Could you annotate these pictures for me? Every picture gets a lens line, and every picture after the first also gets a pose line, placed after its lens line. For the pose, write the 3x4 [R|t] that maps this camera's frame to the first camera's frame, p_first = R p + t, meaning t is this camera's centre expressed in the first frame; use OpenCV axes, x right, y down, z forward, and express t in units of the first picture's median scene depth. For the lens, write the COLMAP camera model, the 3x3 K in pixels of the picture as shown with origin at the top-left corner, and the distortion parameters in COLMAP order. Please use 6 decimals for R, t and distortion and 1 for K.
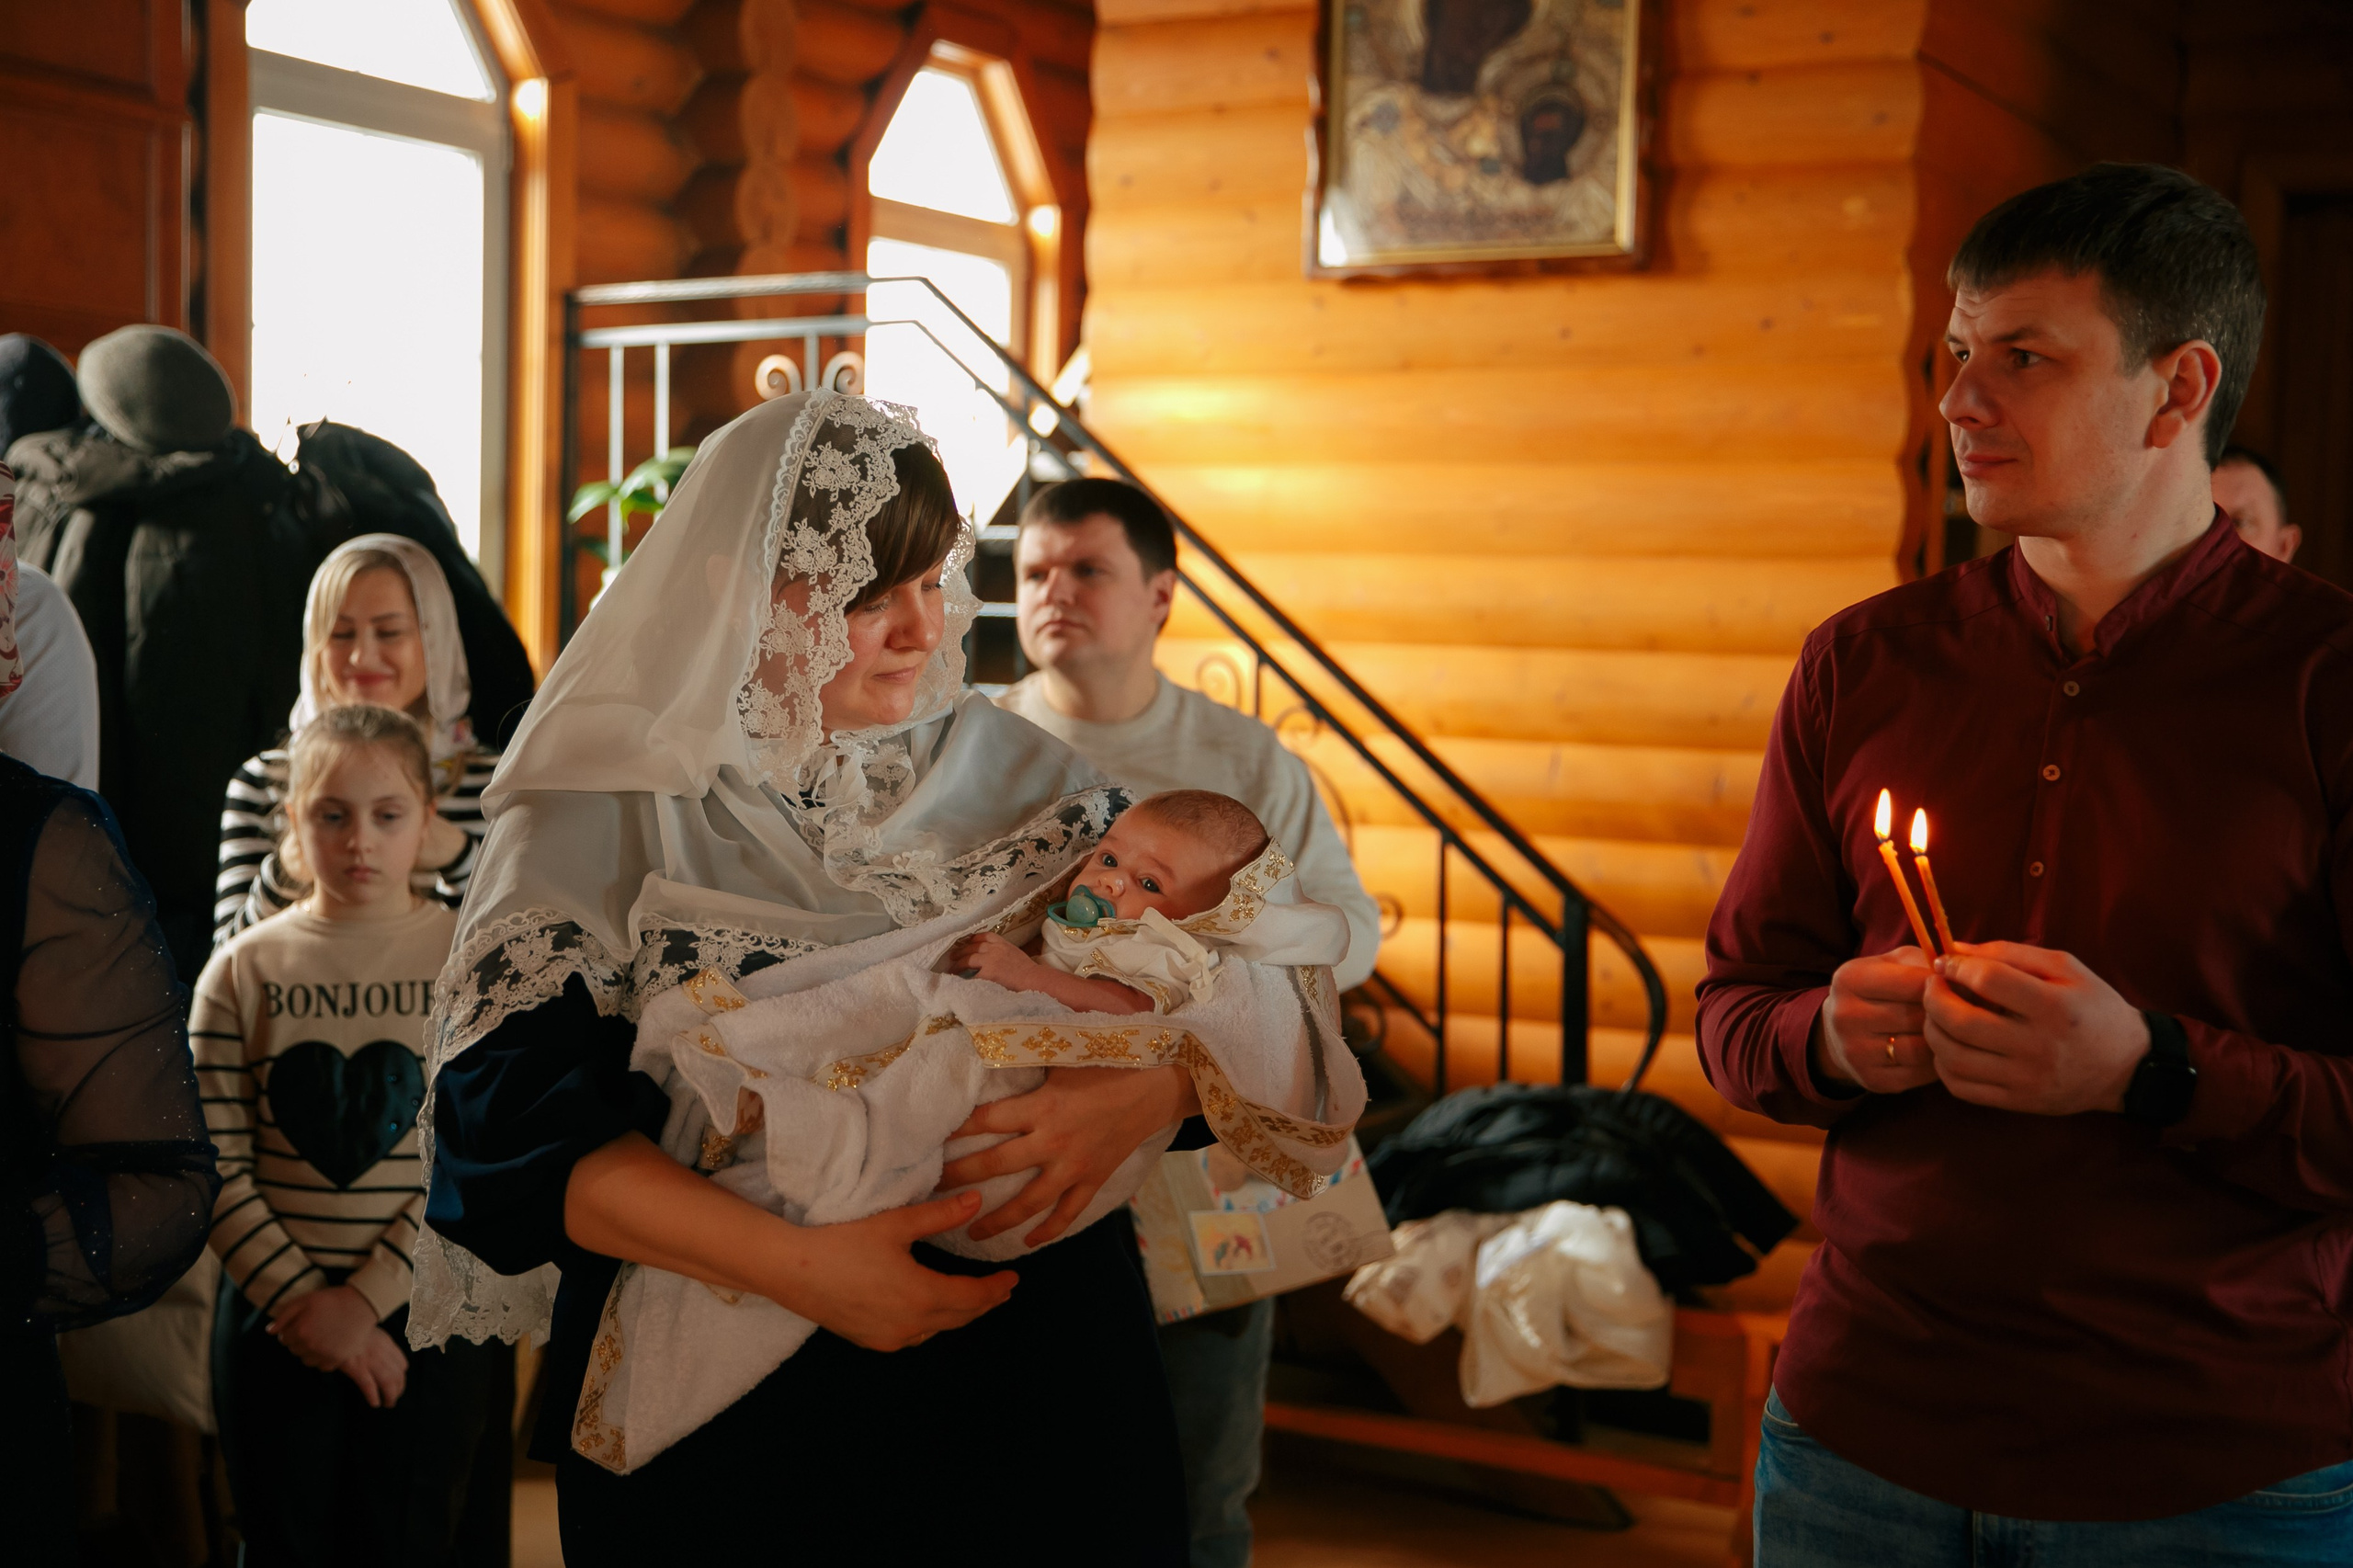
lens RADIAL K [[3128.7, 0, 1176.5], [0, 3128.7, 784.0], [0, 0, 1]] dist [0.049134, 0.091904]
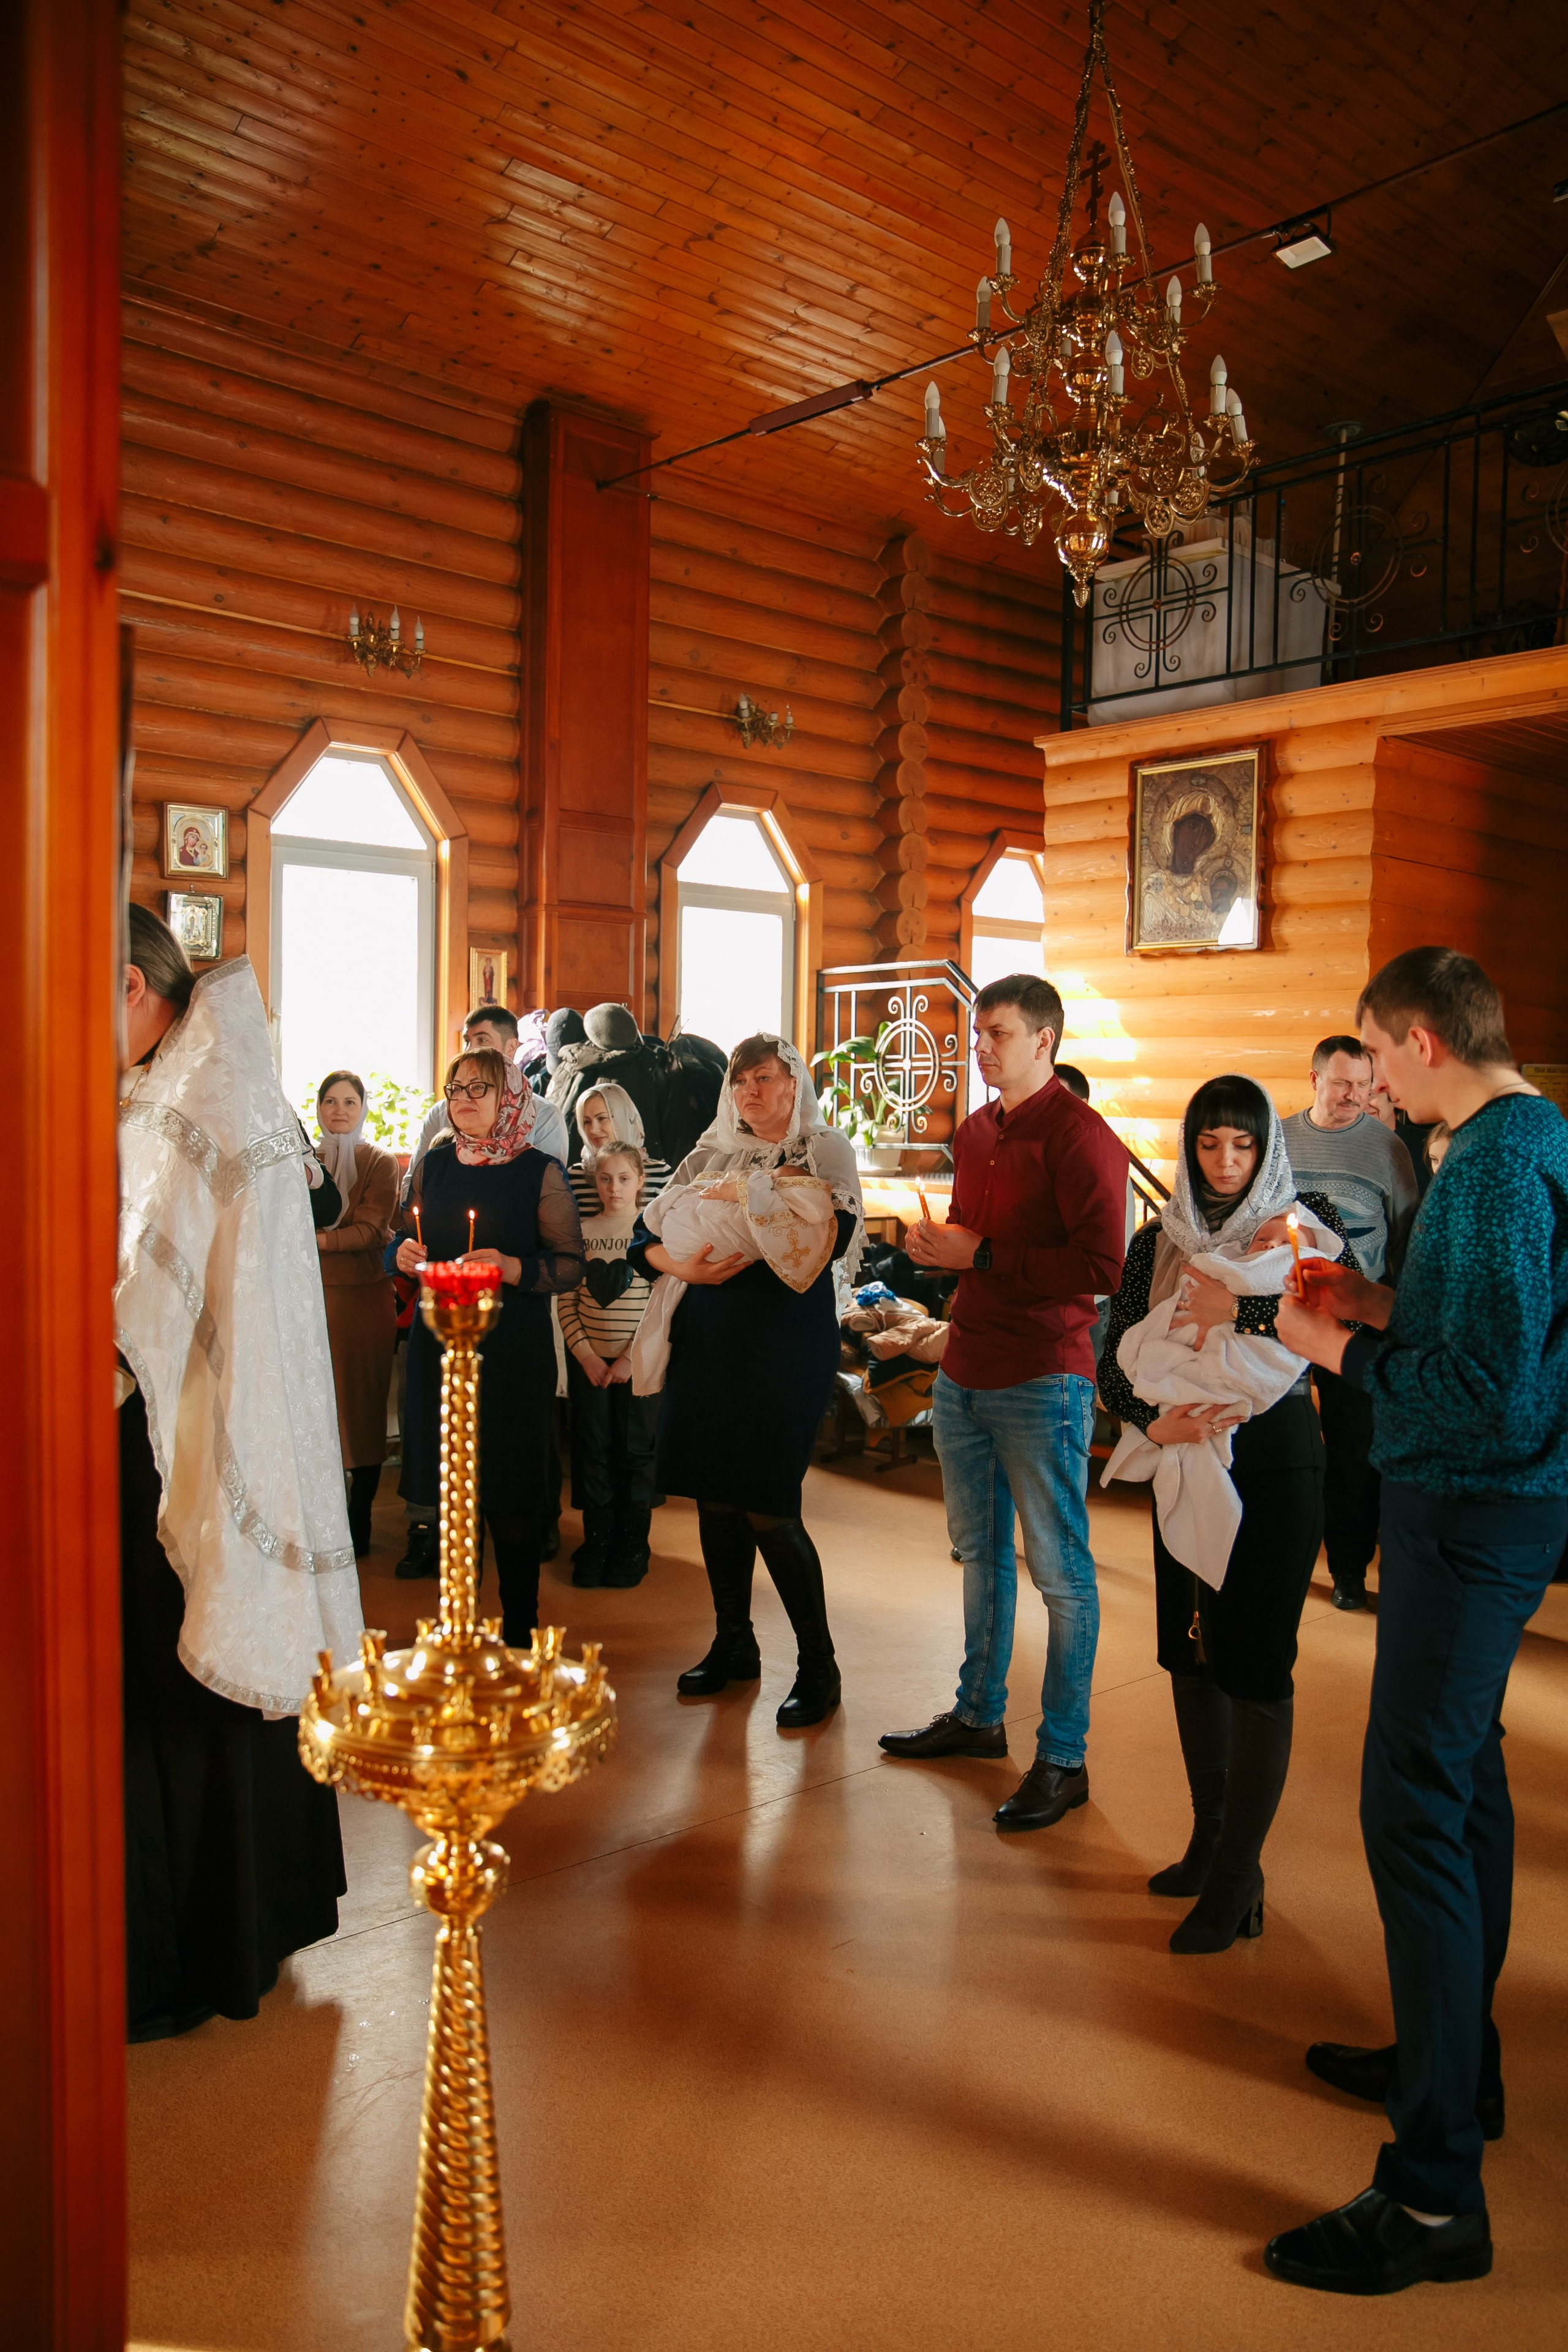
lens RADIAL K [[1726.3, 0, 784.0], [0, 1726.3, 1176.0], [0, 0, 1]] dist [-0.076203, 0.002080]
pose [[0.946197, 0.008373, -0.323484, 0.223406], [-0.011059, 0.999918, -0.006465, 0.008217], [0.323403, 0.009694, 0.946212, -0.262388]]
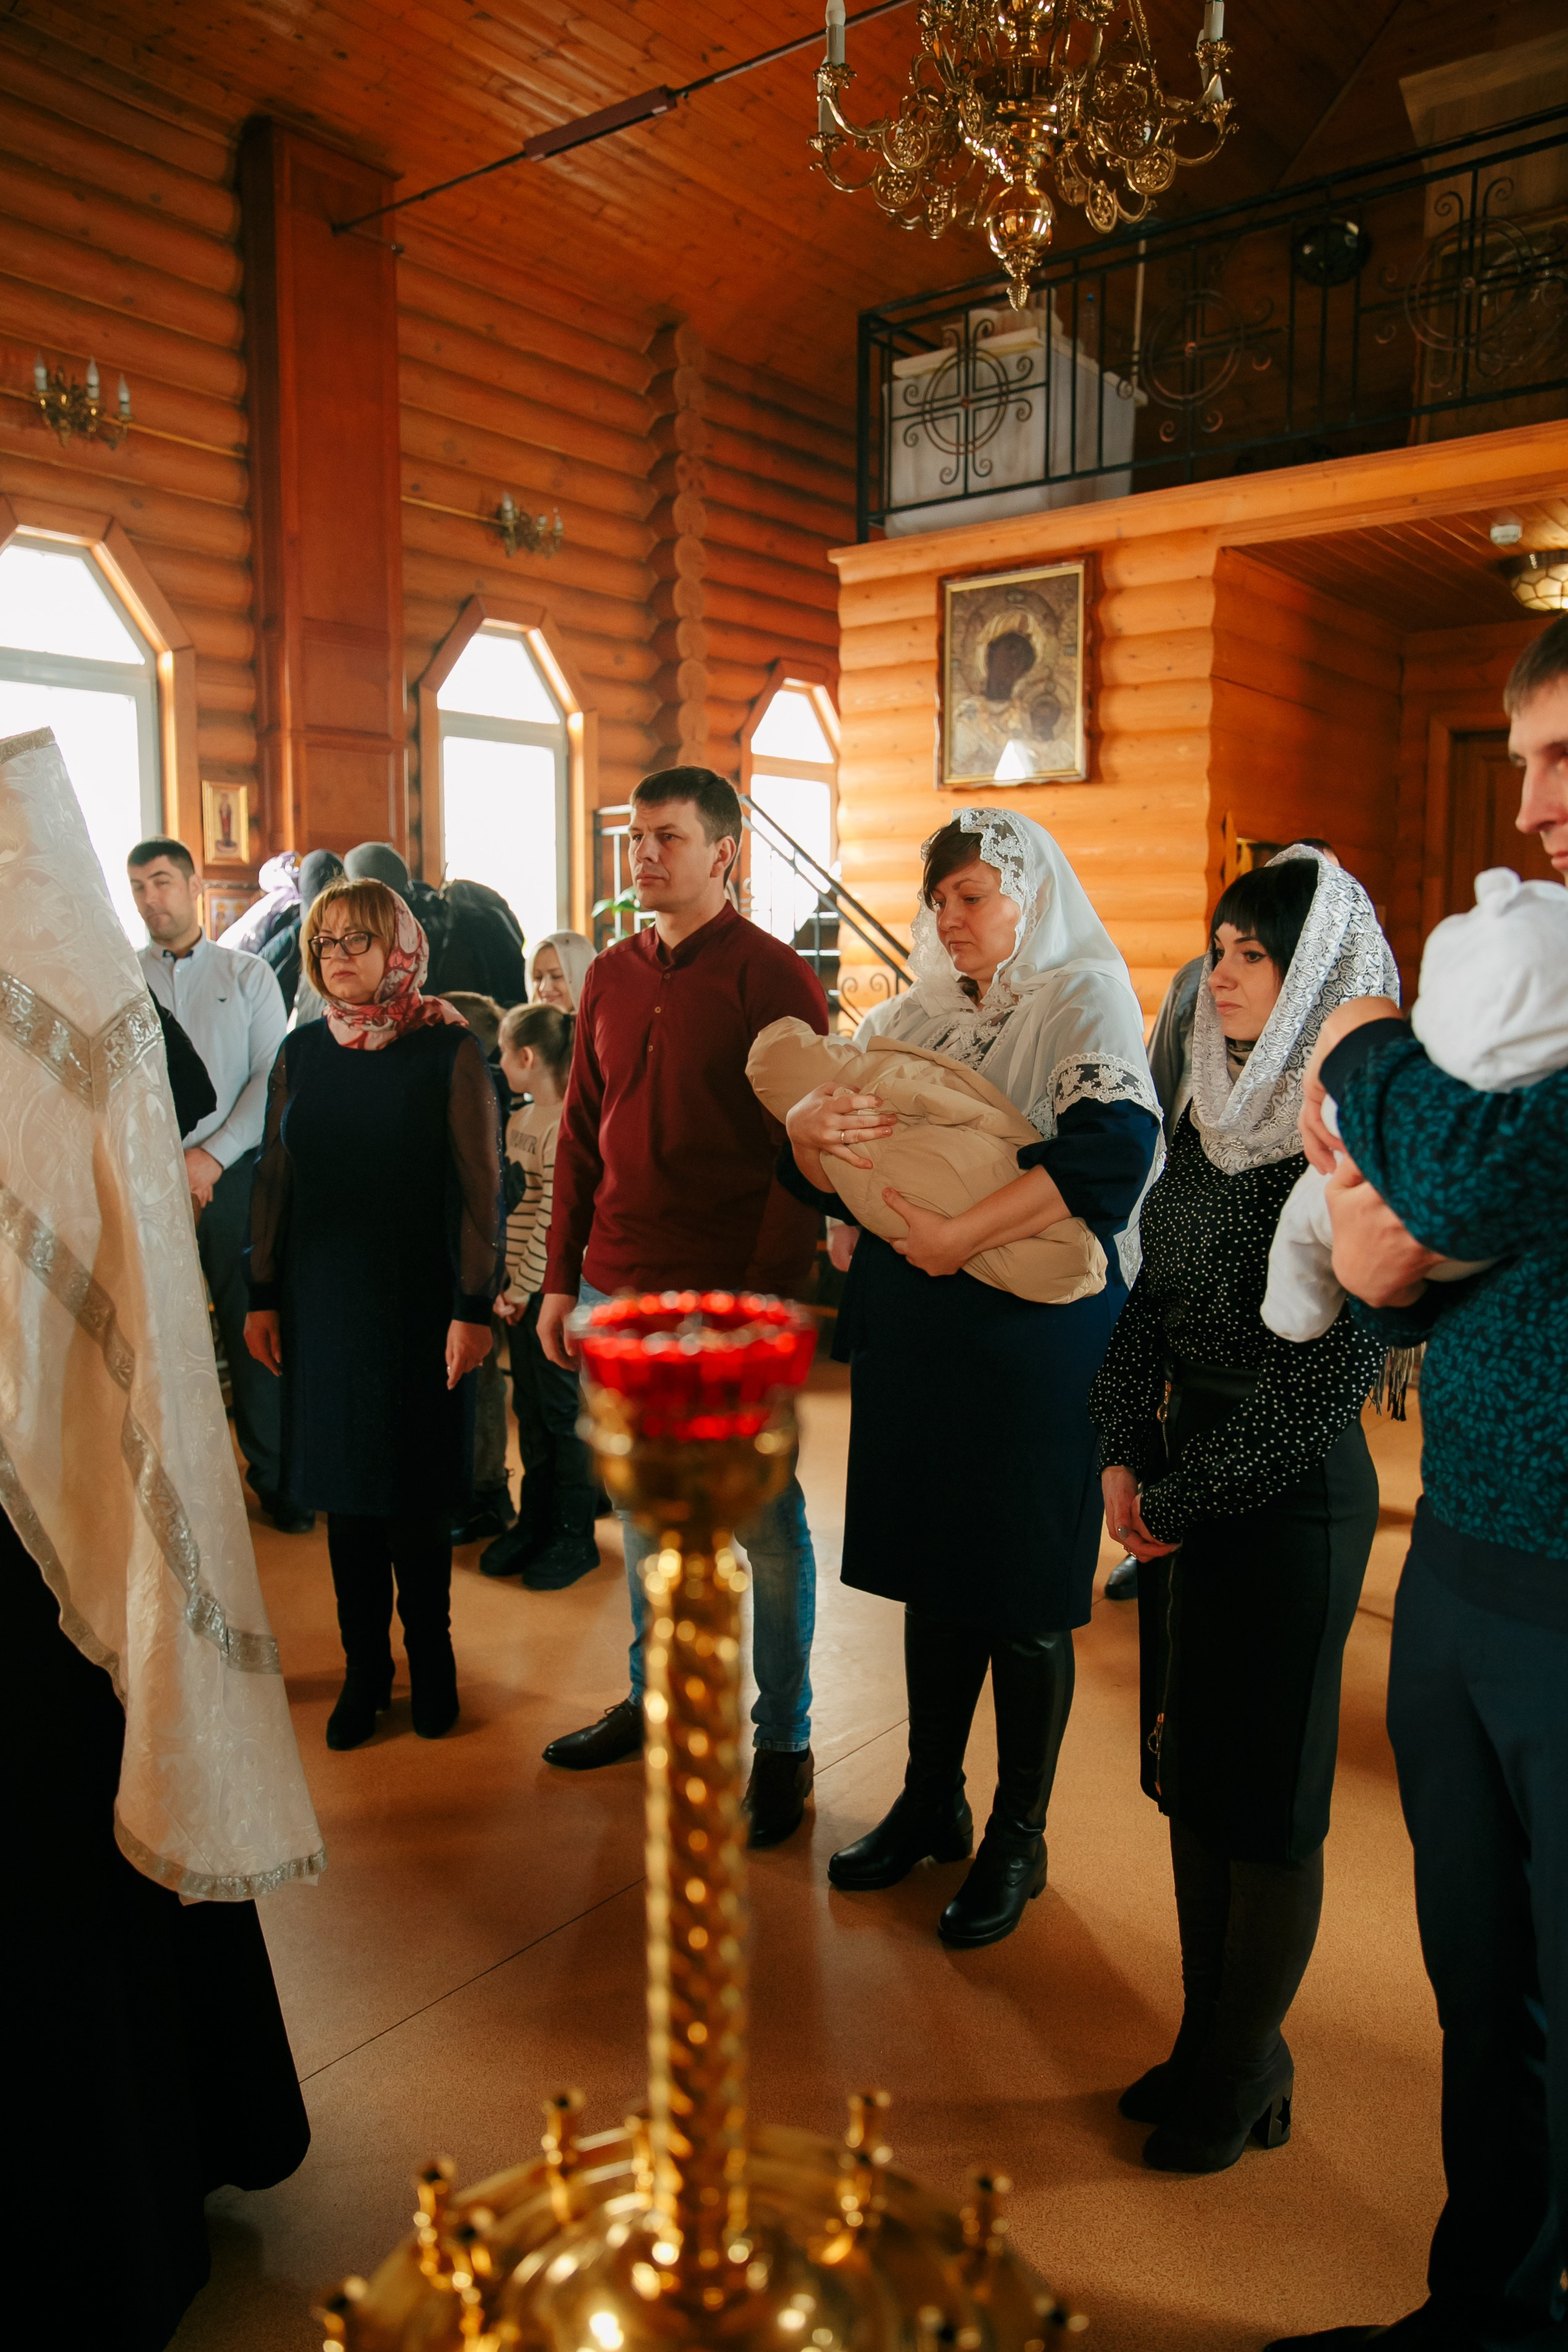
lens RADIAL K [[1653.7, 0, 784.0], [0, 1653.7, 1176.0], [0, 0, 1]] dist [-0.108381, 0.074090]
pose [[0.987454, -0.002622, -0.157883, 0.120623], [0.015361, 0.996715, 0.079521, 0.005636], [0.157156, -0.080948, 0.984251, -0.114847]]
